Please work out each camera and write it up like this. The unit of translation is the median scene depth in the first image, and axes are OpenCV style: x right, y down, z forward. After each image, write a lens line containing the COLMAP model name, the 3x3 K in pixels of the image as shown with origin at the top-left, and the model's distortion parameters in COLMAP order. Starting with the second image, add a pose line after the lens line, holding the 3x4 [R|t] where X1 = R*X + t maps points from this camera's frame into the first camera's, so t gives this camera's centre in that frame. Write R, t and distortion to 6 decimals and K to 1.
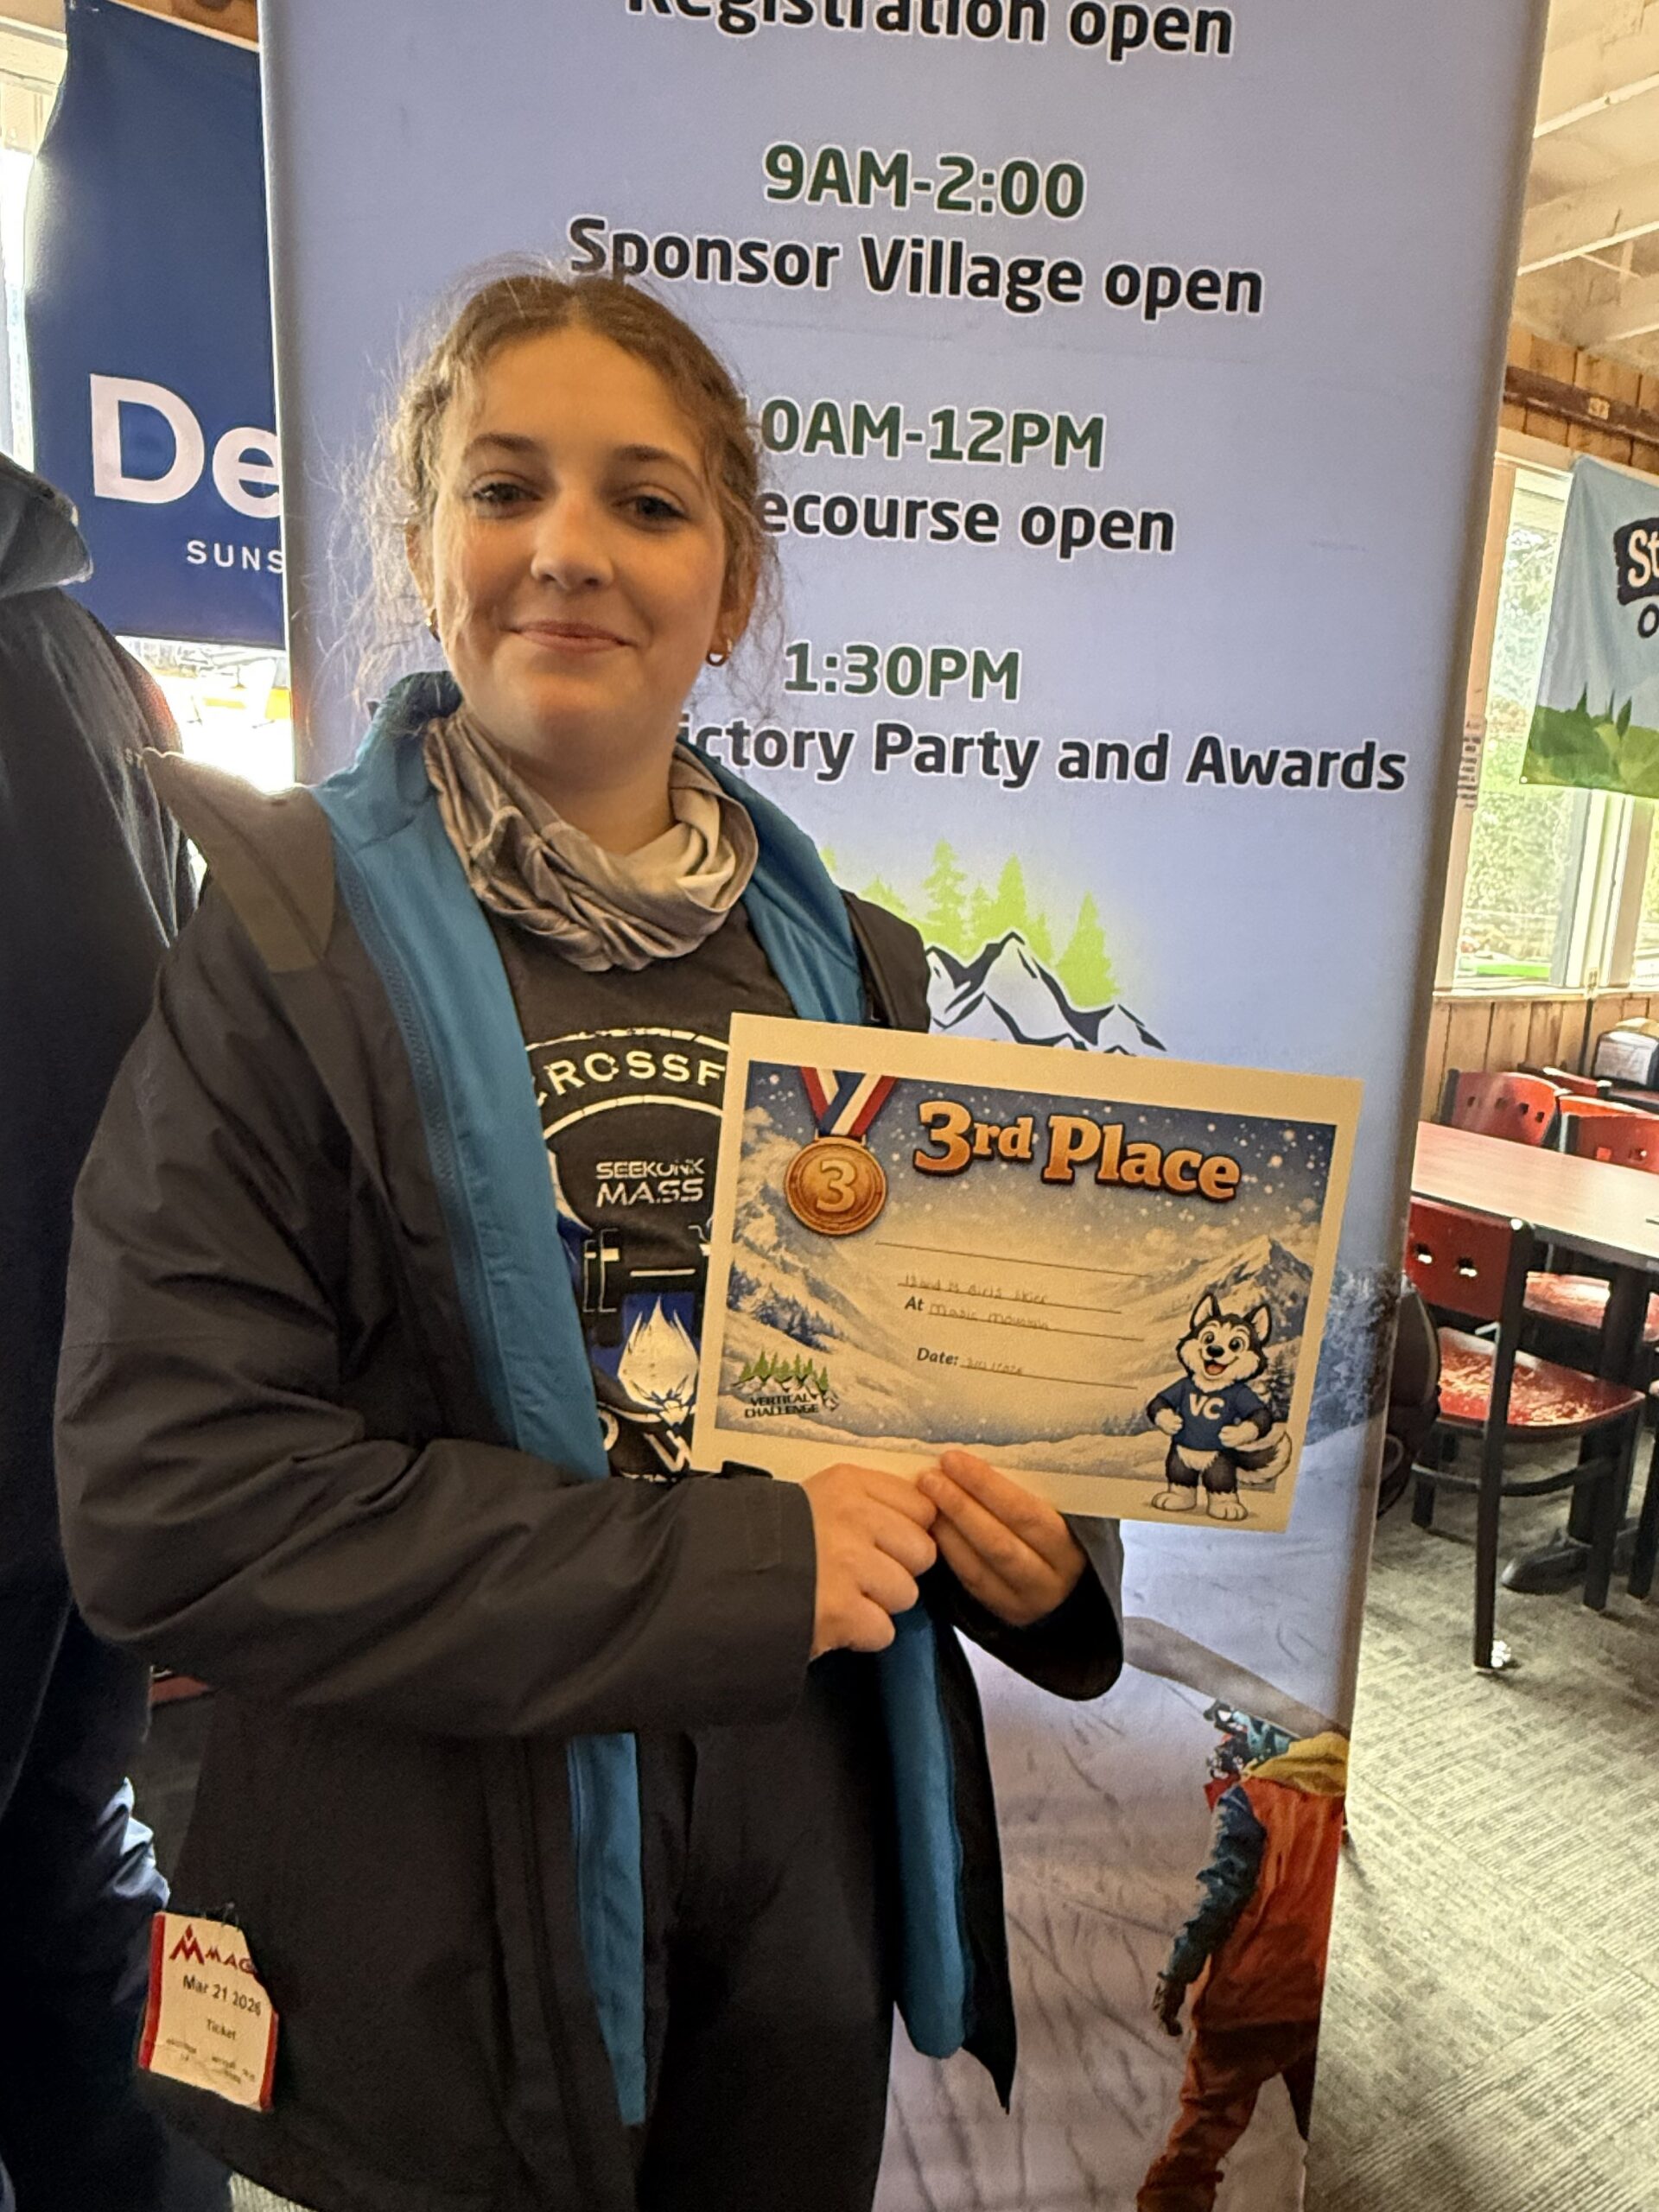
lens RADIAL K [[1406.6, 0, 818.2], [0, 1406.6, 1084.8], [0, 0, 1]] dist [-0.002568, 0.002761]
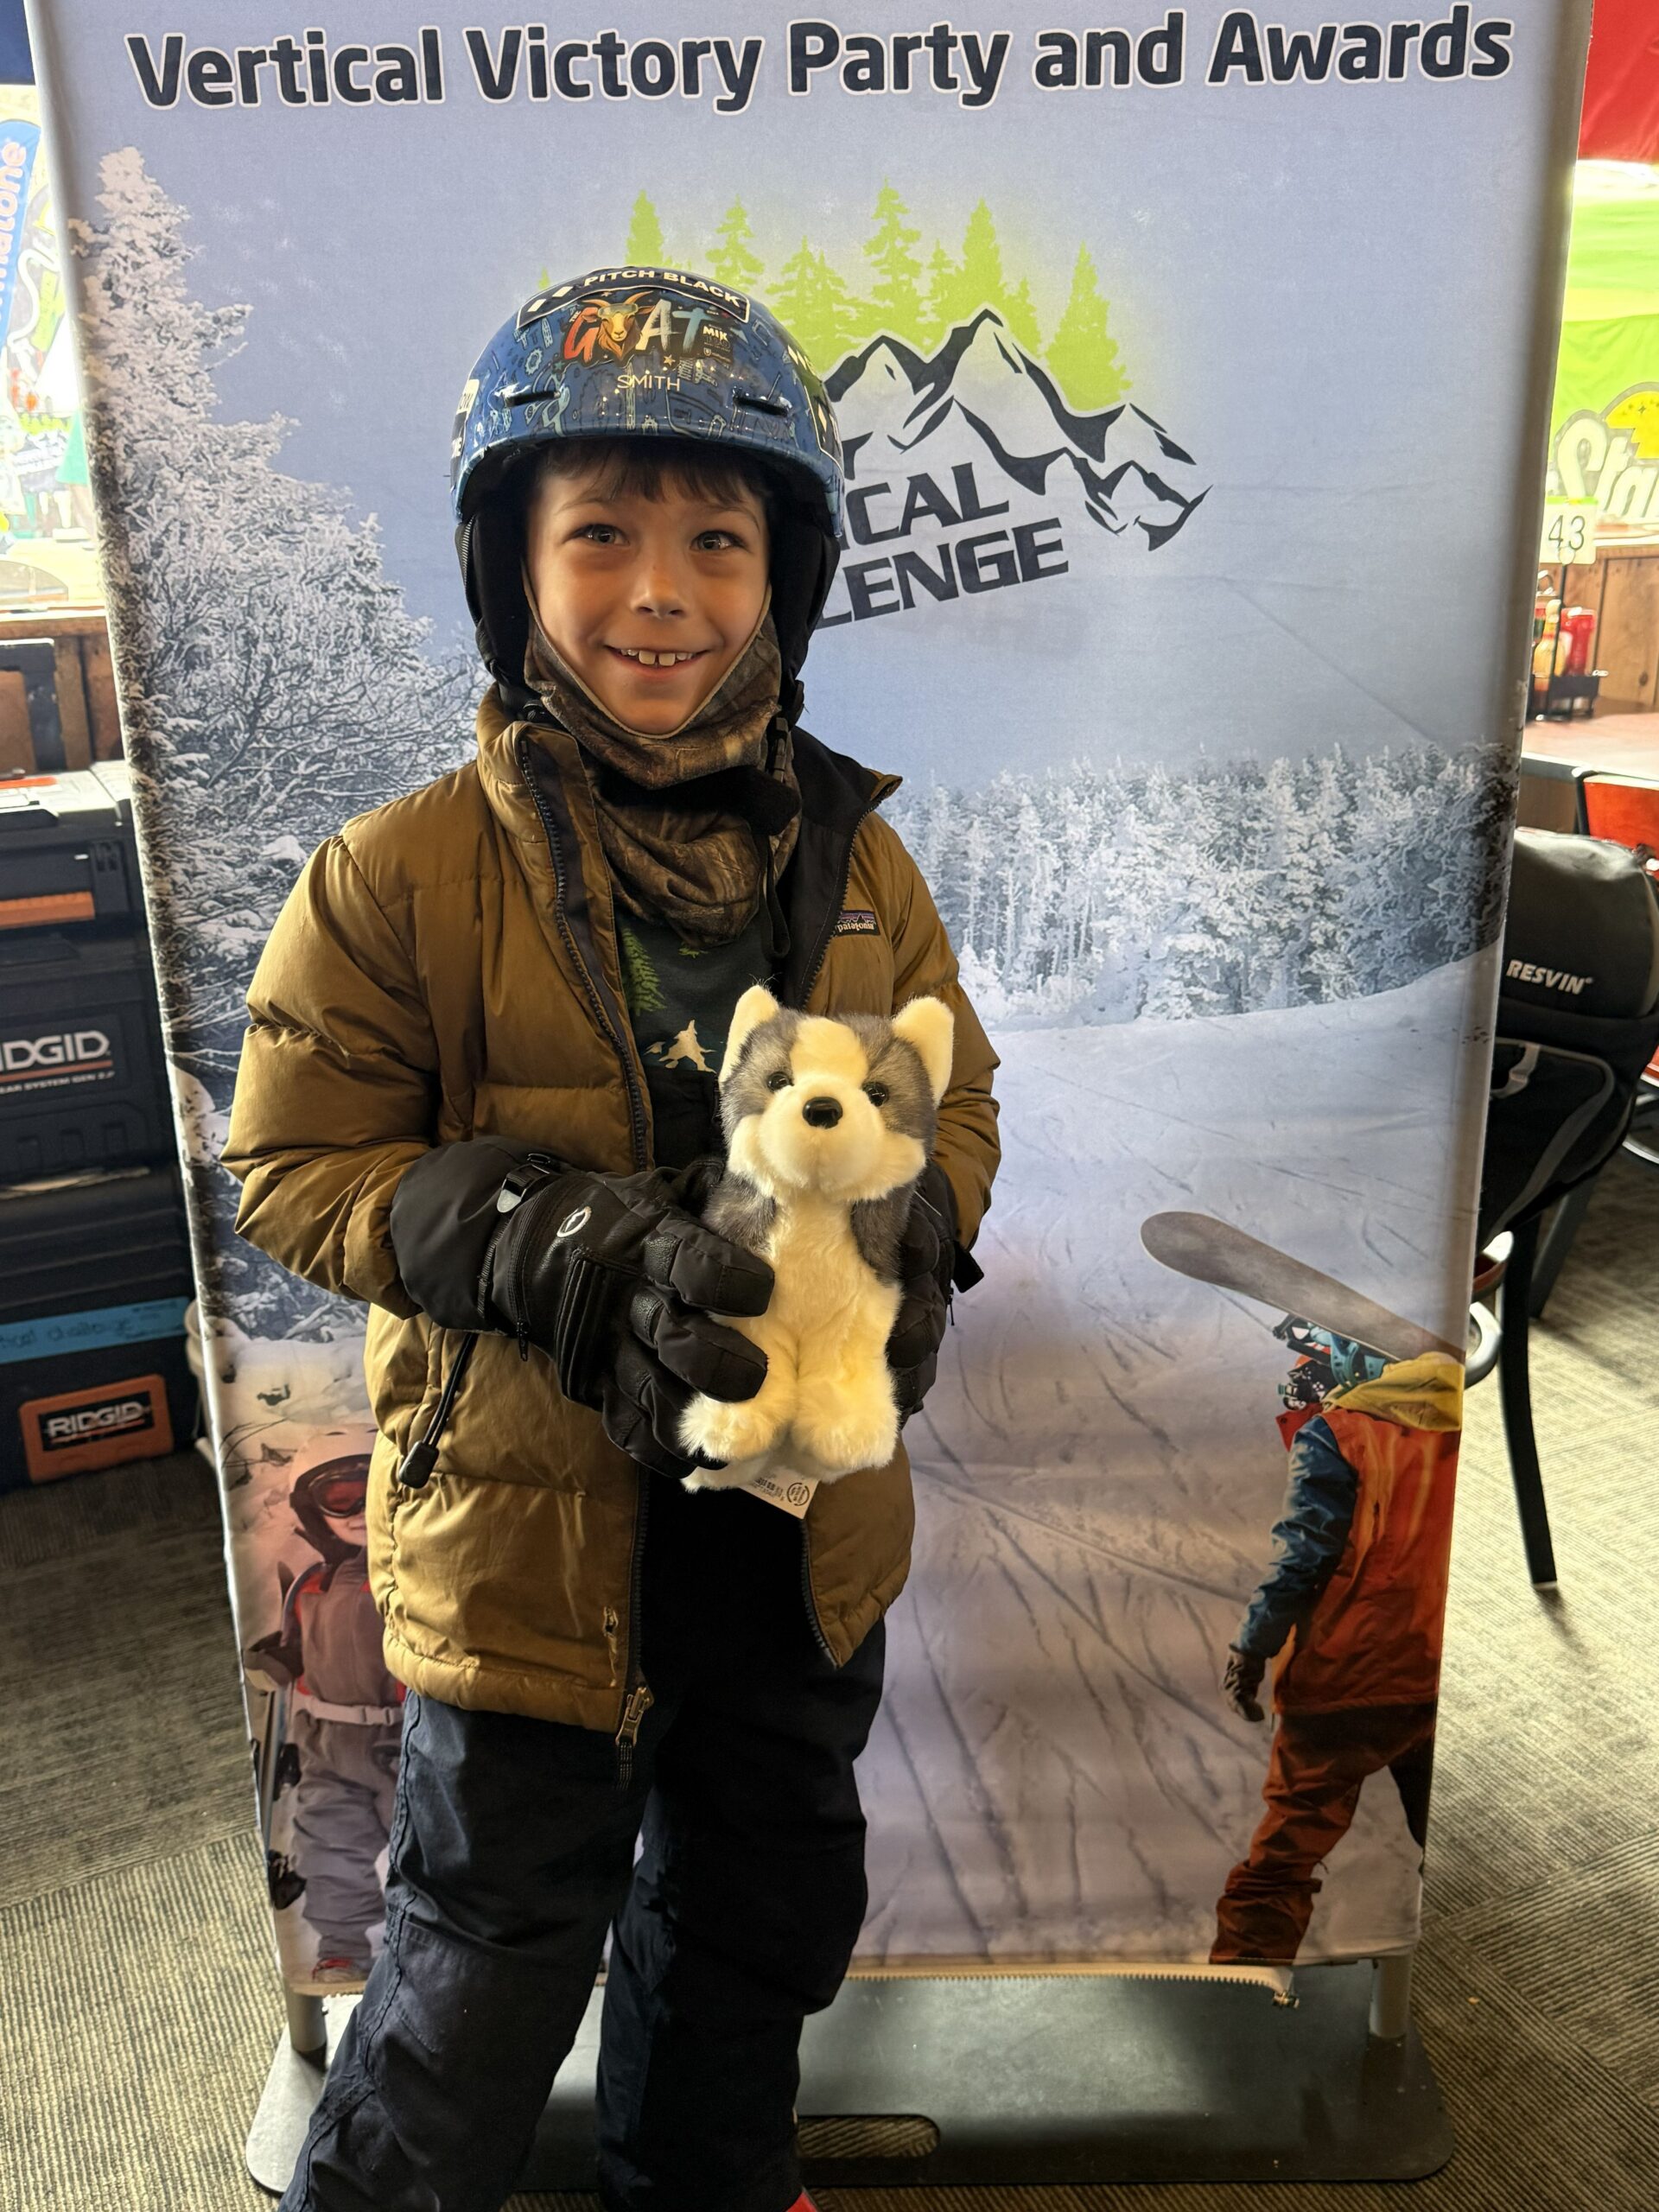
lens RADIAL K [[1987.4, 0, 827.4], [0, 1987.4, 1118.2], [0, 0, 1]] dist [0.095703, -0.189198]
pose [[0.996753, -0.033525, -0.073212, 0.119360], [0.044790, 0.986405, 0.158108, 0.149642], [0.066916, -0.160874, 0.984704, -0.153044]]
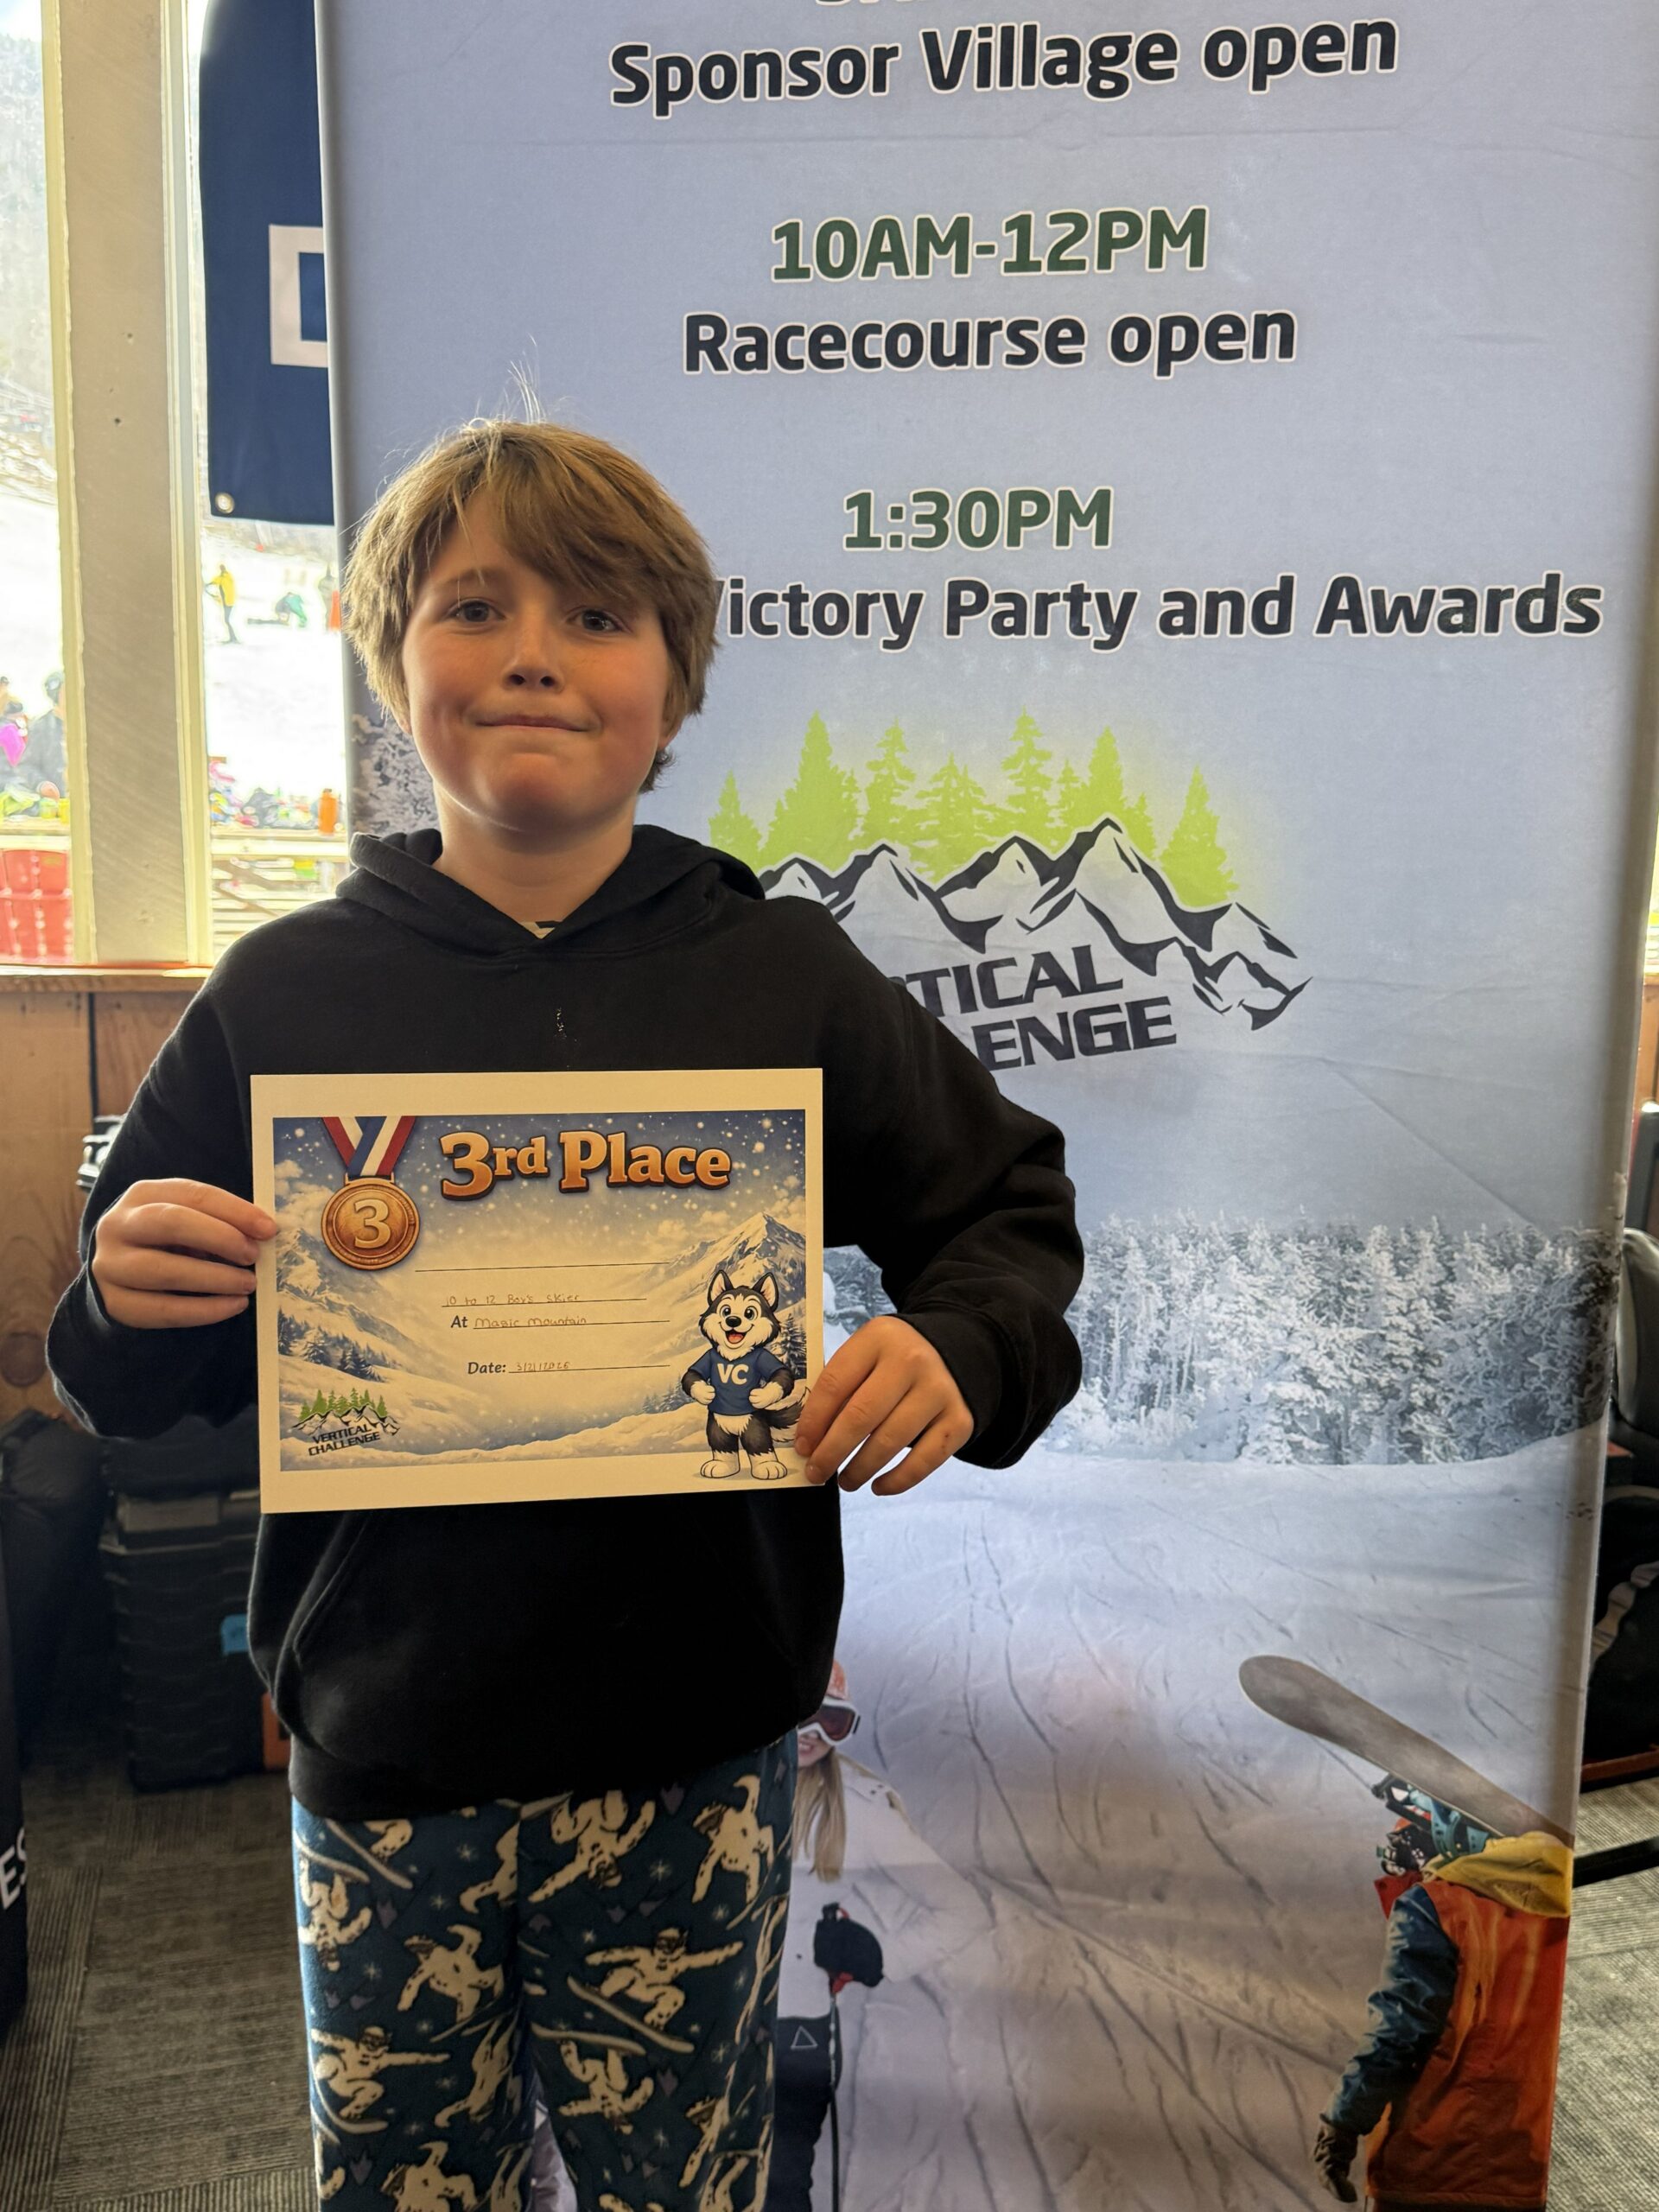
lens RADIAL K [[1987.4, 0, 837.6], [0, 1987.4, 1112.2], [0, 0, 1]] dist [0.095703, -0.189198]
pose [[0.969415, 0.022672, -0.244379, 0.283001], [-0.024845, 0.999674, -0.005814, 0.083653], [0.244167, 0.011708, 0.969662, -0.223355]]
